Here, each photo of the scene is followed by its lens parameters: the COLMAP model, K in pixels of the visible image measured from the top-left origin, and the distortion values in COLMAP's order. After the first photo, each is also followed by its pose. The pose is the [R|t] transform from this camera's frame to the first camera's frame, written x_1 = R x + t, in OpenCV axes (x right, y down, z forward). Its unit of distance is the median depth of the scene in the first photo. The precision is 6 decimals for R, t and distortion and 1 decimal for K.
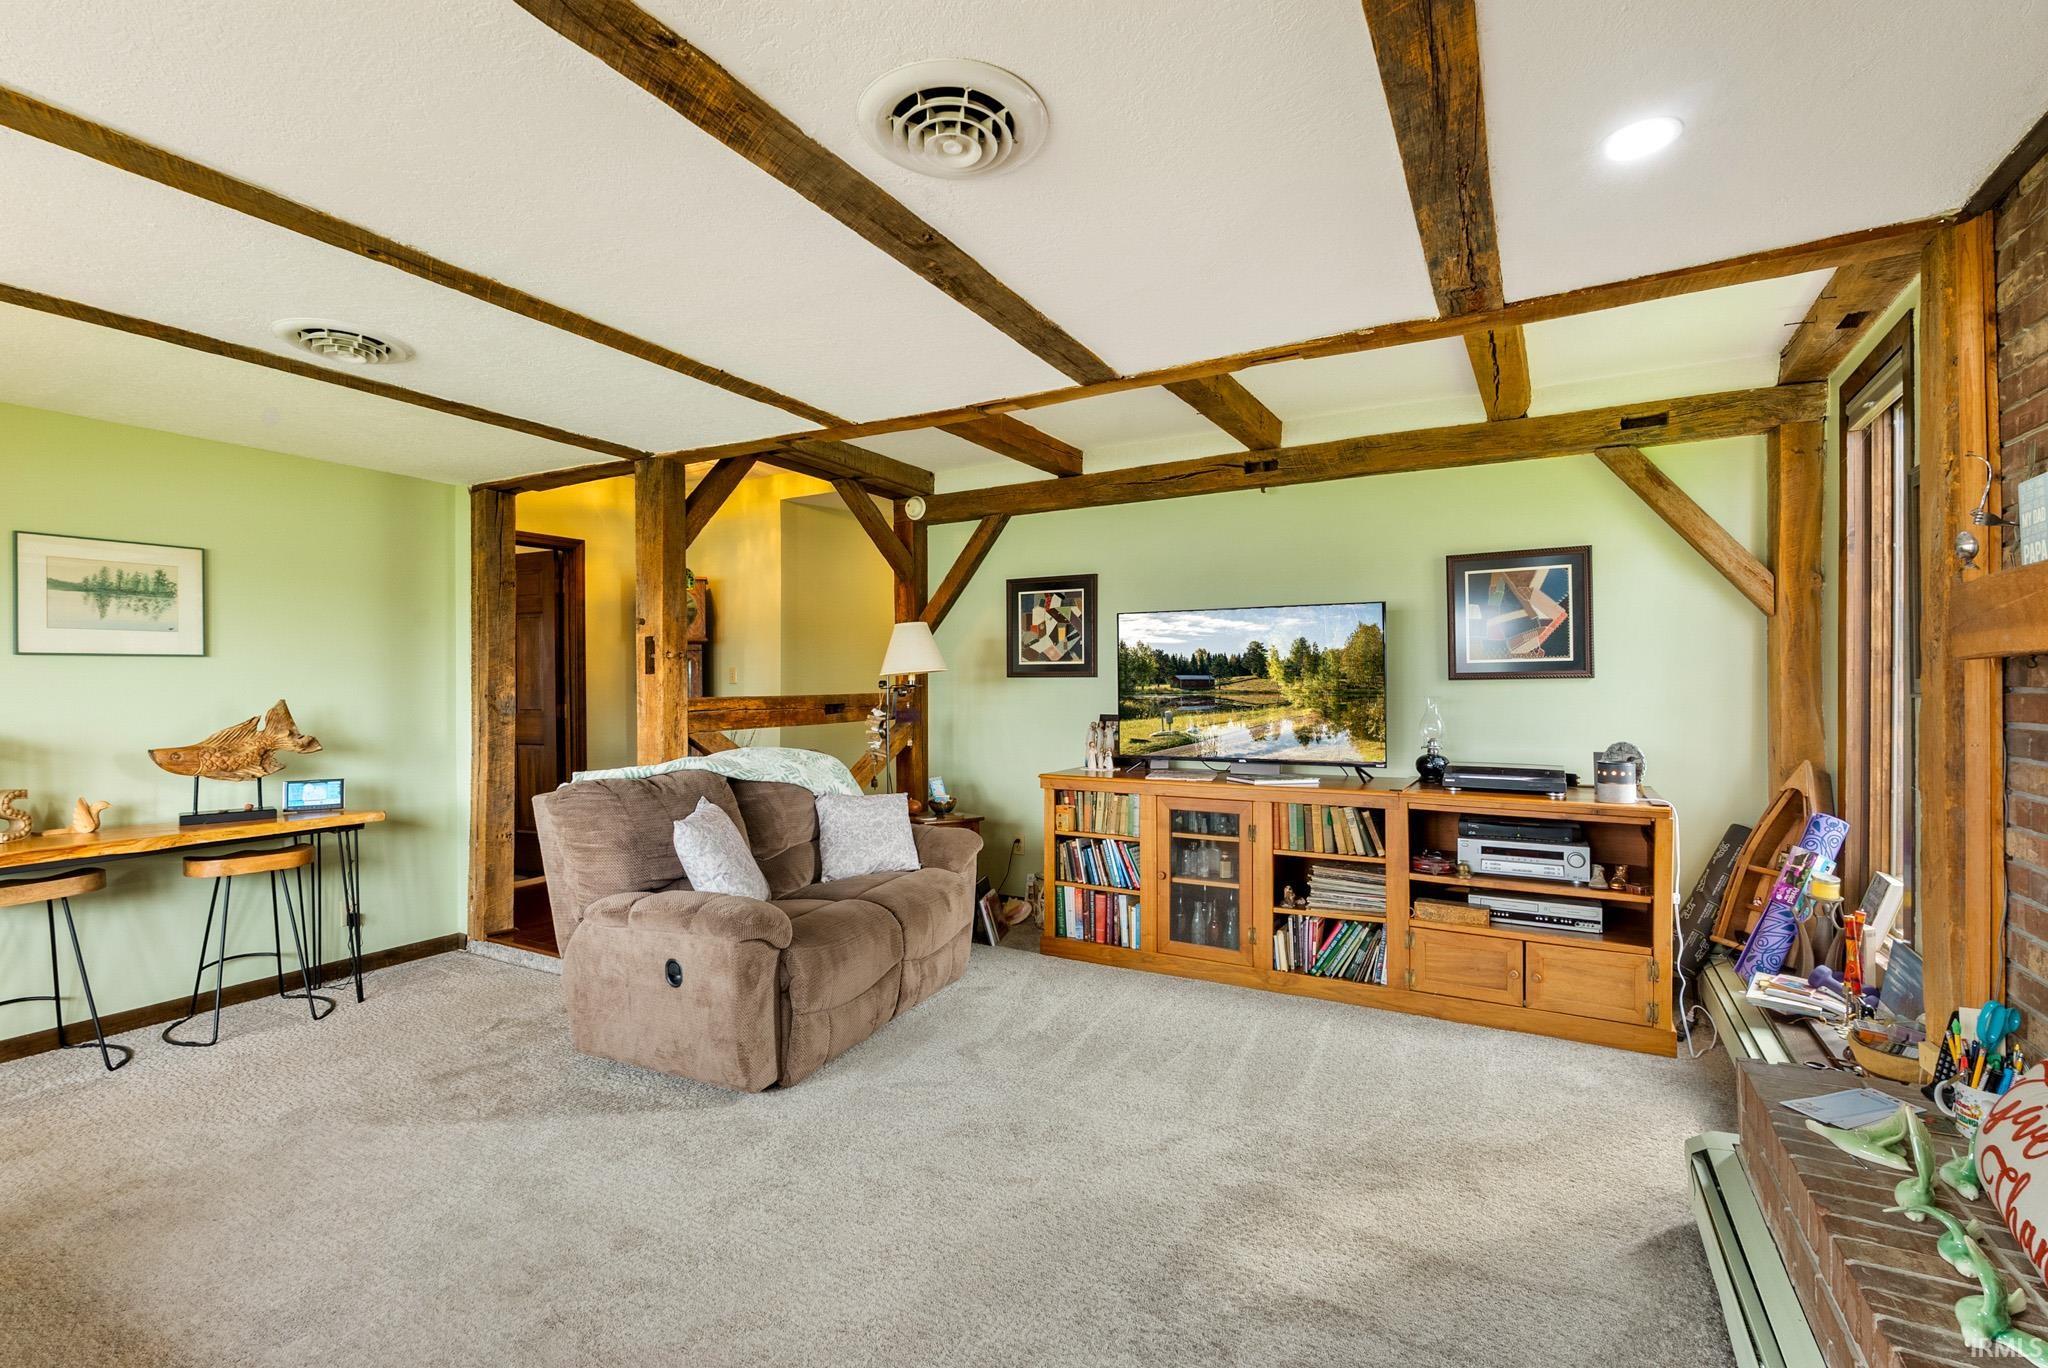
lens RADIAL K [[898.9, 0, 1024.0], [0, 898.9, 684.0], [0, 0, 1]] dist [-0.009587, -0.000126]
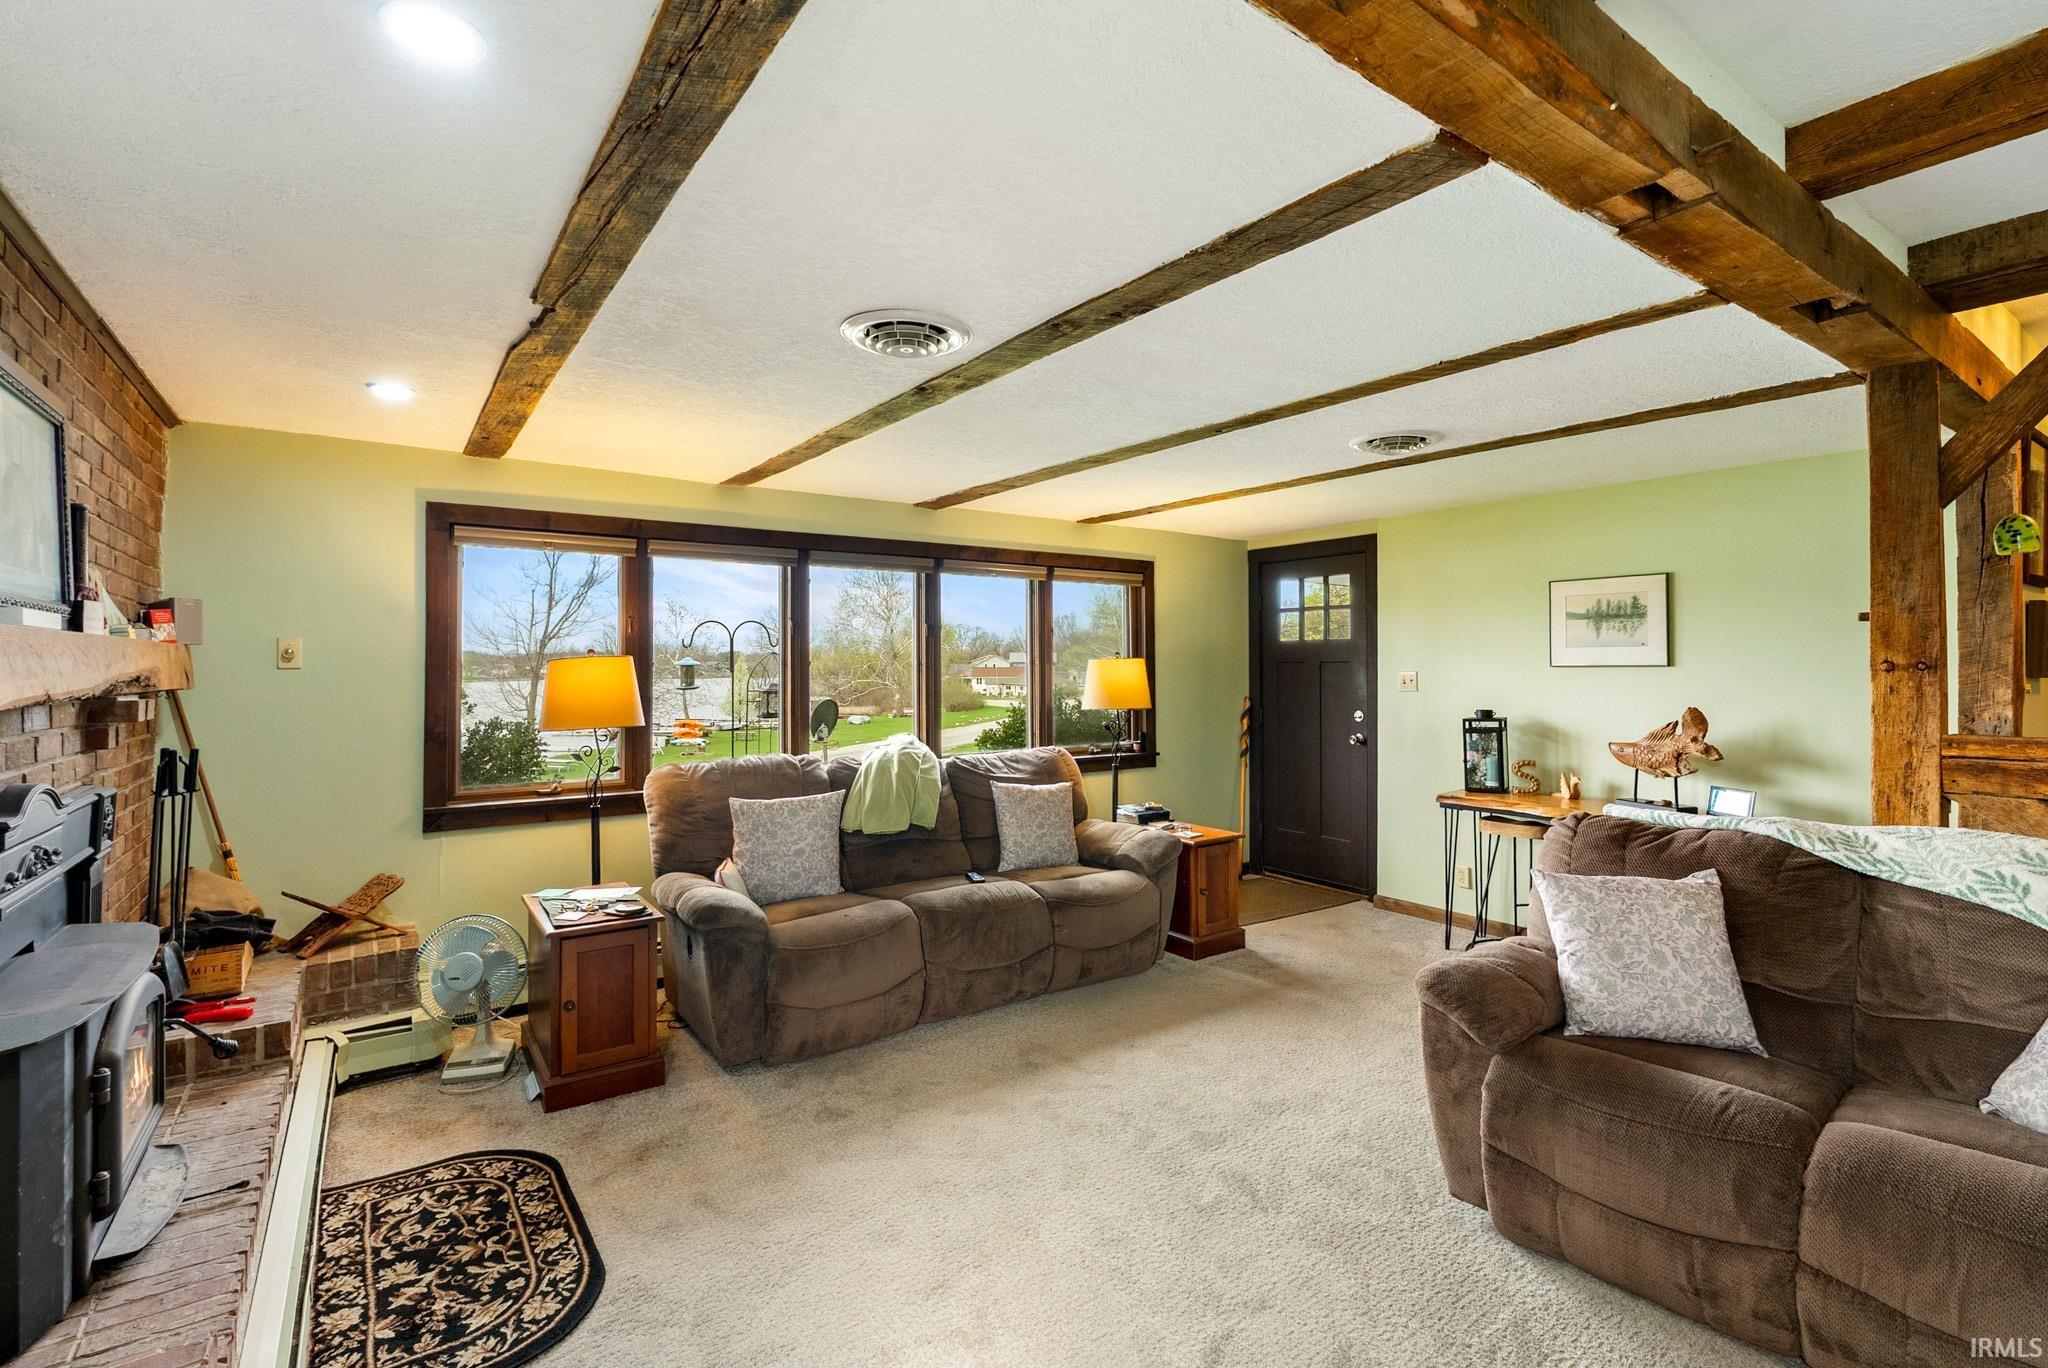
lens RADIAL K [[918.0, 0, 1022.3], [0, 918.0, 651.5], [0, 0, 1]] dist [-0.024658, -0.000177]
pose [[-0.424762, -0.009824, -0.905252, 0.488736], [-0.000714, 0.999944, -0.010517, -0.037420], [0.905305, -0.003821, -0.424746, 0.744385]]
